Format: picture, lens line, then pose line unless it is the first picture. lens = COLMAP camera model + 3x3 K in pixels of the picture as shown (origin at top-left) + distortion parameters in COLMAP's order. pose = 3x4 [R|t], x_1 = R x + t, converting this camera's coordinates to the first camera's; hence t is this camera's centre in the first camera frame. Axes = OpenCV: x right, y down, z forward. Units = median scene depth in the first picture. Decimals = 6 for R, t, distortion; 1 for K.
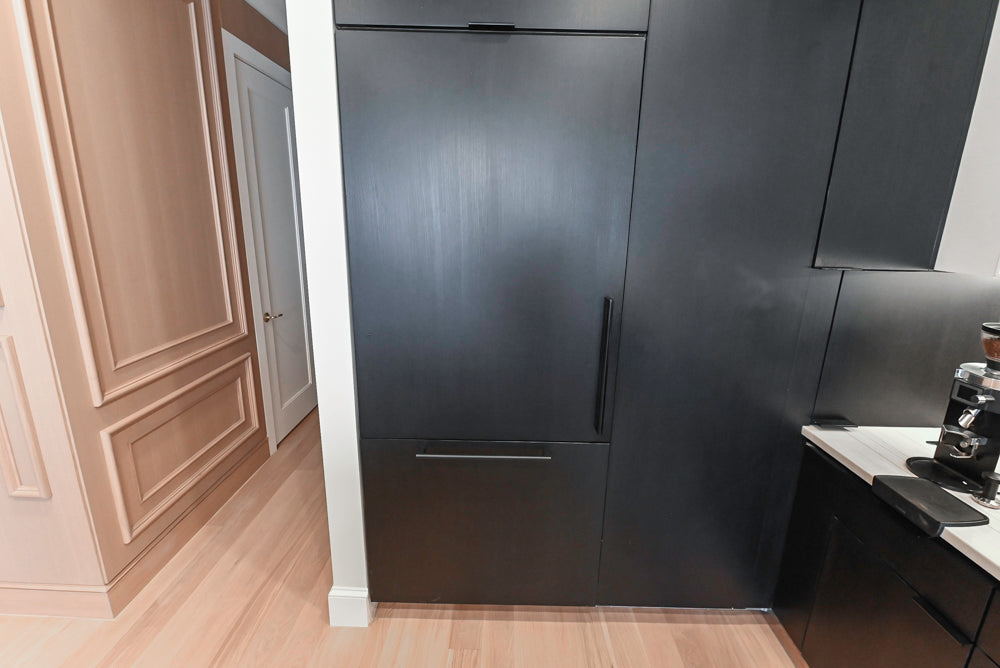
lens RADIAL K [[442.7, 0, 499.0], [0, 442.7, 325.8], [0, 0, 1]] dist [-0.000918, -0.000306]
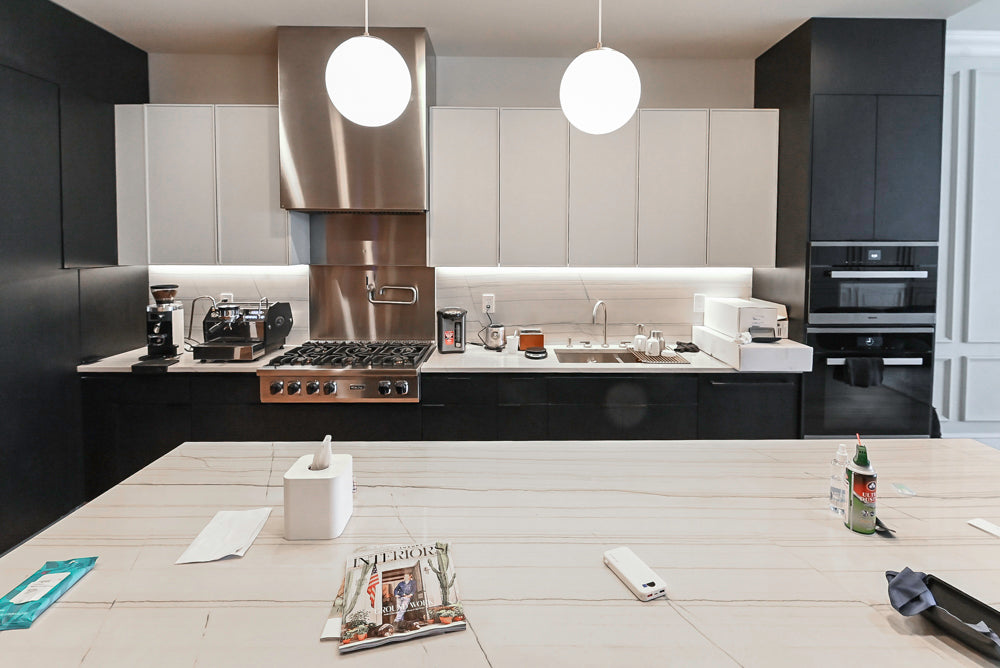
lens RADIAL K [[487.3, 0, 510.7], [0, 487.3, 255.3], [0, 0, 1]] dist [-0.011979, 0.000682]
pose [[-0.025012, -0.037146, 0.998997, -0.896372], [0.238645, 0.970196, 0.042050, 0.111846], [-0.970785, 0.239457, -0.015401, -0.500537]]
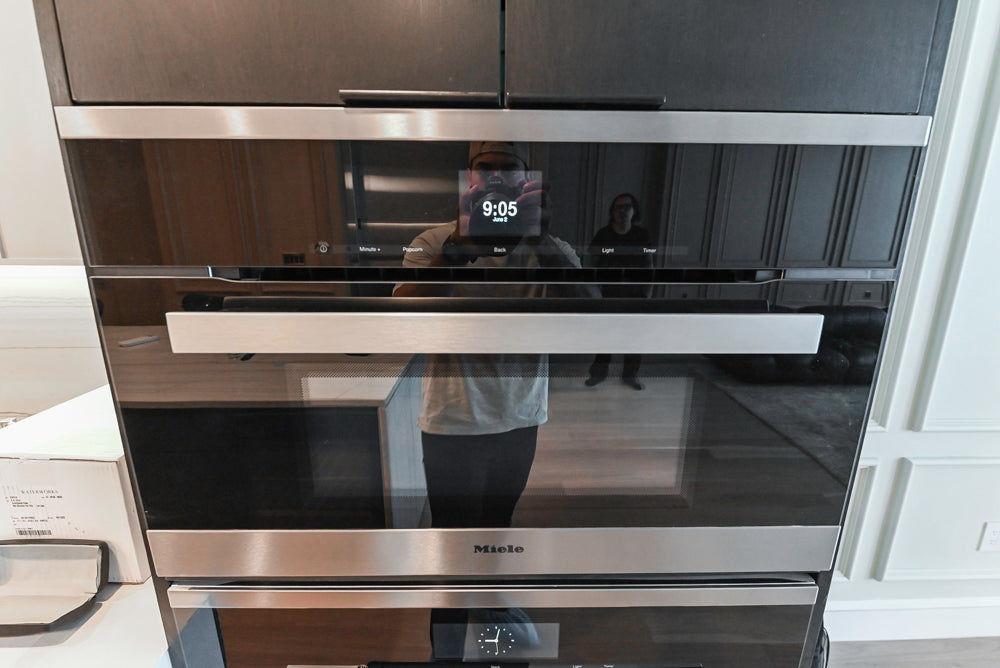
lens RADIAL K [[425.1, 0, 506.0], [0, 425.1, 325.5], [0, 0, 1]] dist [0.001640, -0.003465]
pose [[-0.035664, -0.249923, 0.967609, 0.305853], [0.233344, 0.939379, 0.251232, 0.432826], [-0.971740, 0.234746, 0.024816, -1.561504]]
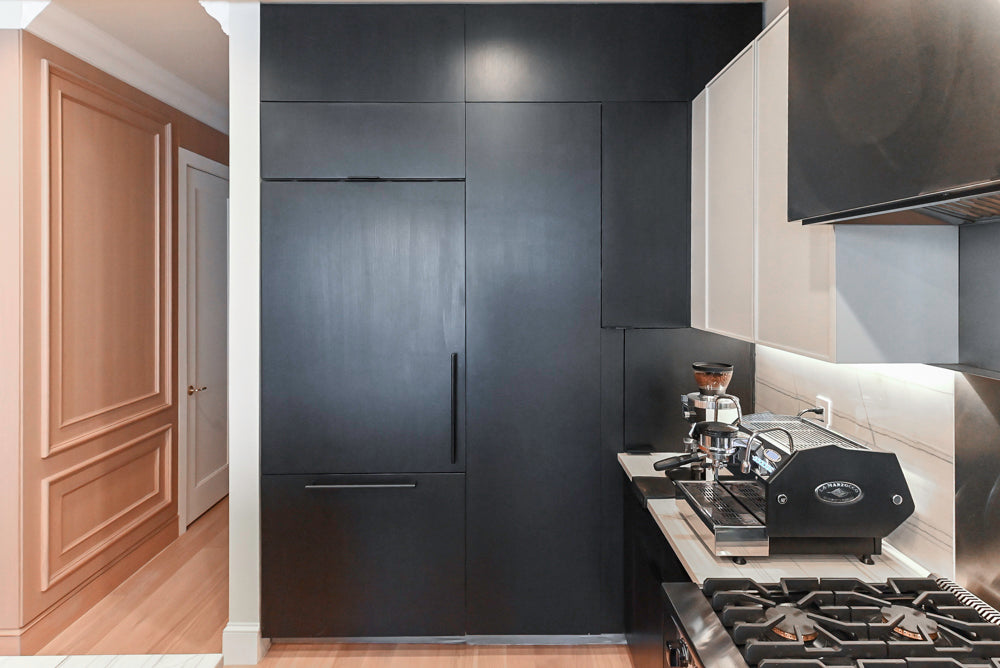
lens RADIAL K [[571.0, 0, 499.7], [0, 571.0, 277.6], [0, 0, 1]] dist [0.007305, 0.001592]
pose [[0.999586, -0.023153, 0.017096, 0.267083], [0.026622, 0.969516, -0.243577, 0.101875], [-0.010935, 0.243931, 0.969731, -0.546893]]
